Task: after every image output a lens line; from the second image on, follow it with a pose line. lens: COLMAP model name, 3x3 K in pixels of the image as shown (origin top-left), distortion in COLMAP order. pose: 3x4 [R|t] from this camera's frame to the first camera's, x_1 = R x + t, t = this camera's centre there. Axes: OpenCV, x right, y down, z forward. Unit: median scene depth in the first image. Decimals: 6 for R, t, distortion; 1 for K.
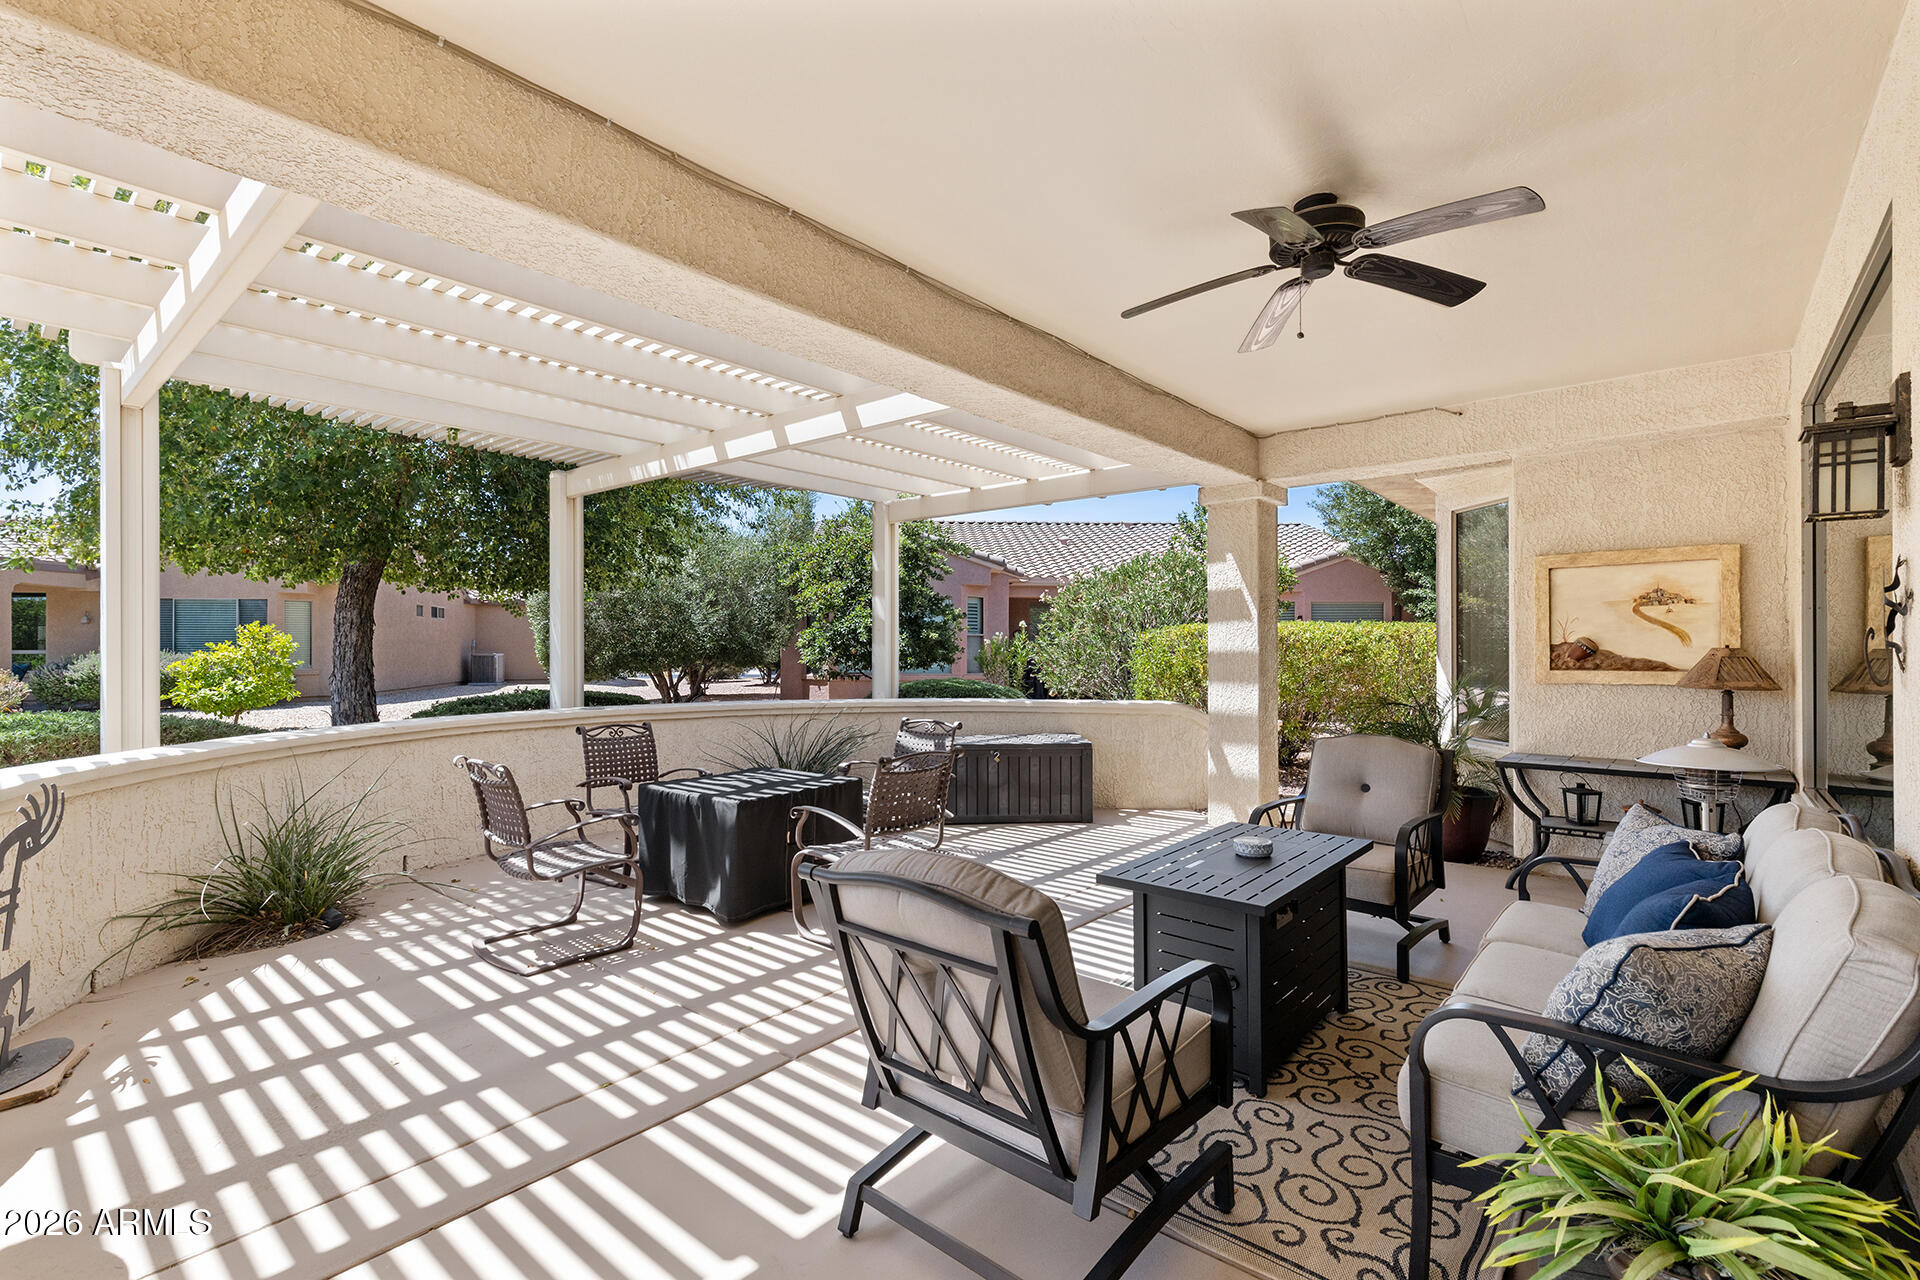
lens RADIAL K [[863.4, 0, 960.0], [0, 863.4, 640.0], [0, 0, 1]] dist [0.086177, 0.000004]
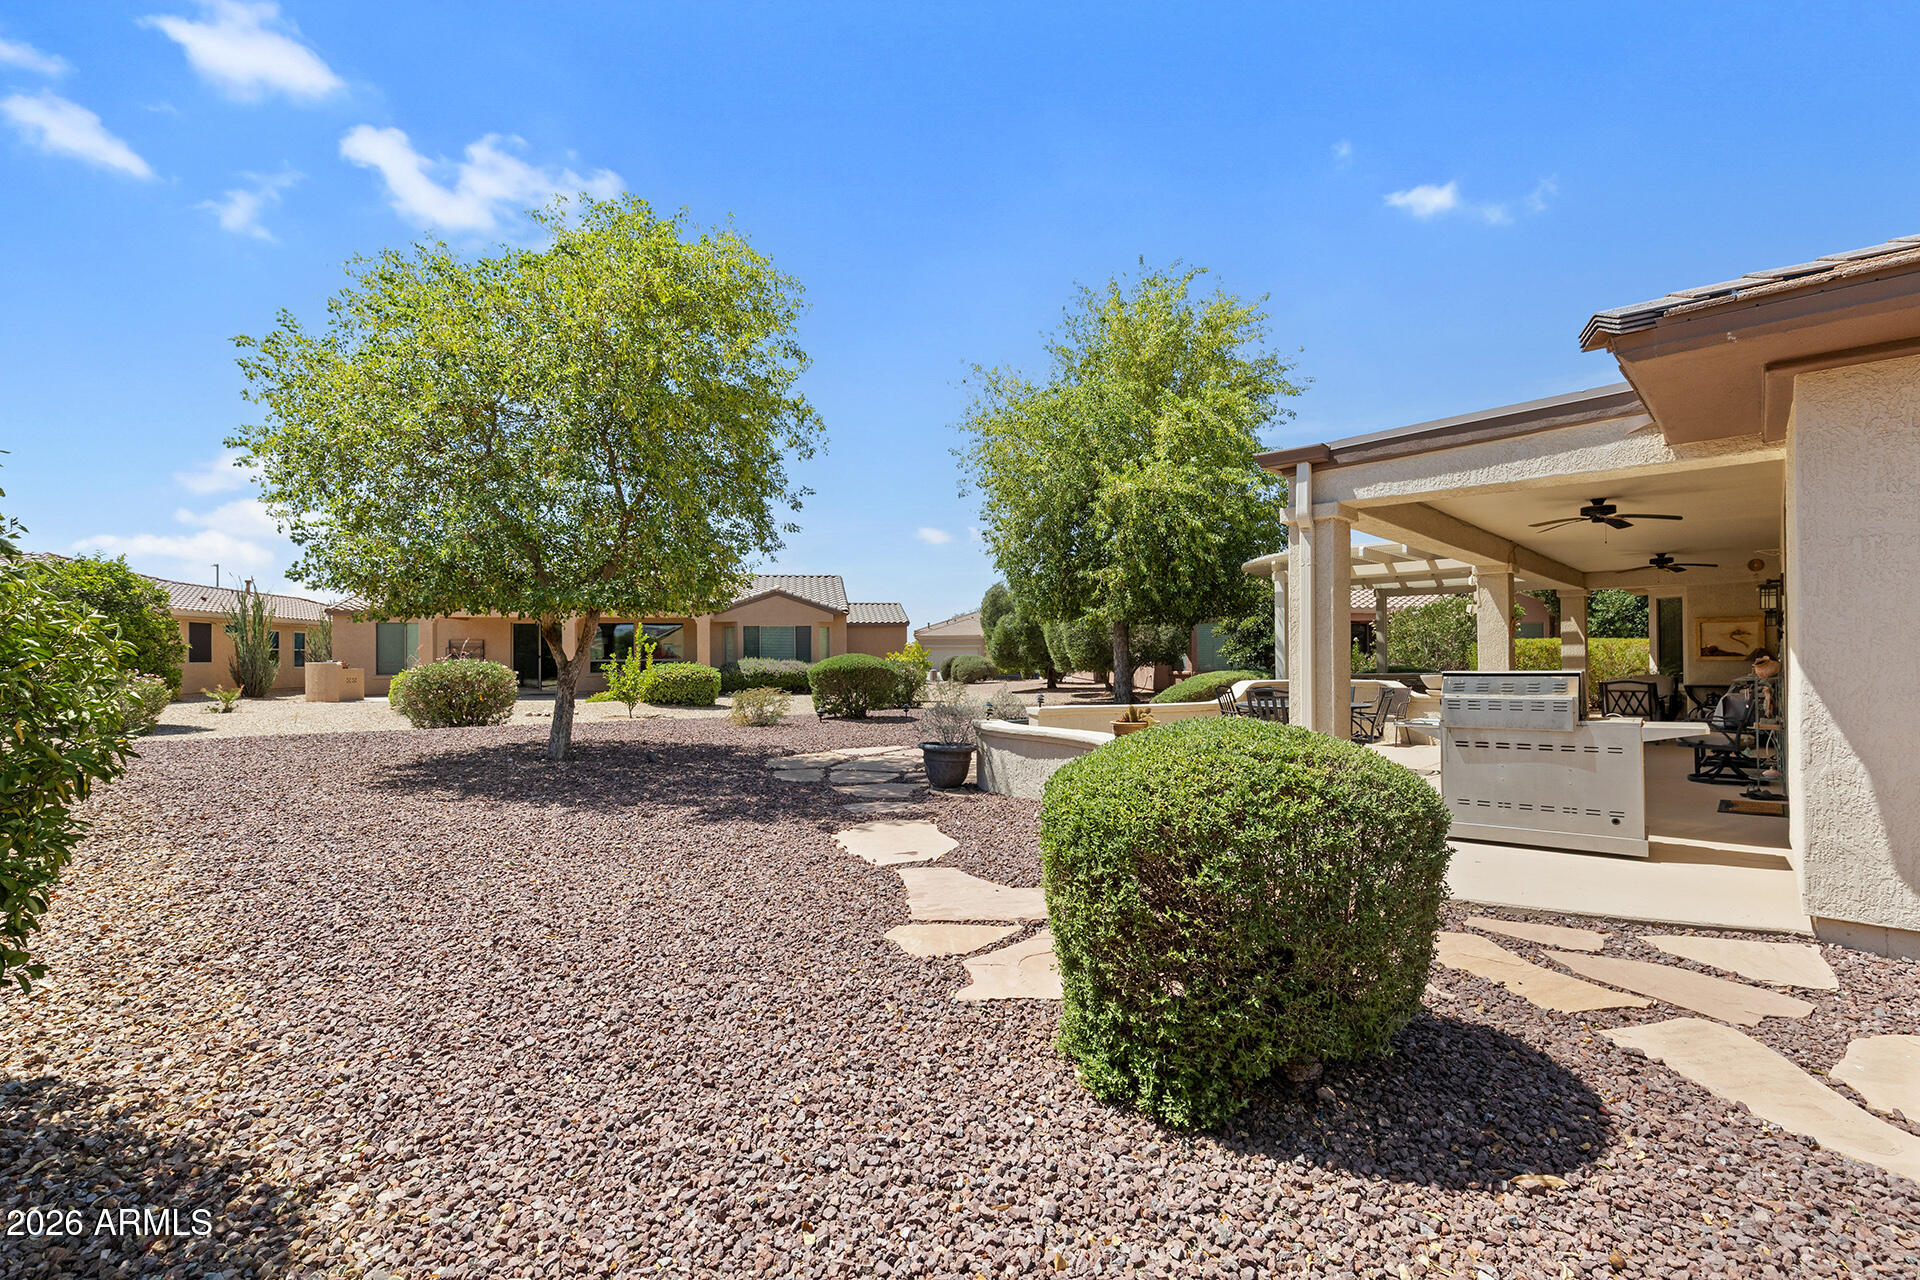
lens RADIAL K [[863.4, 0, 960.0], [0, 863.4, 640.0], [0, 0, 1]] dist [0.086177, 0.000004]
pose [[0.999629, -0.000398, -0.027252, -1.798383], [0.000162, 0.999962, -0.008665, 0.005893], [0.027254, 0.008657, 0.999591, -2.198204]]
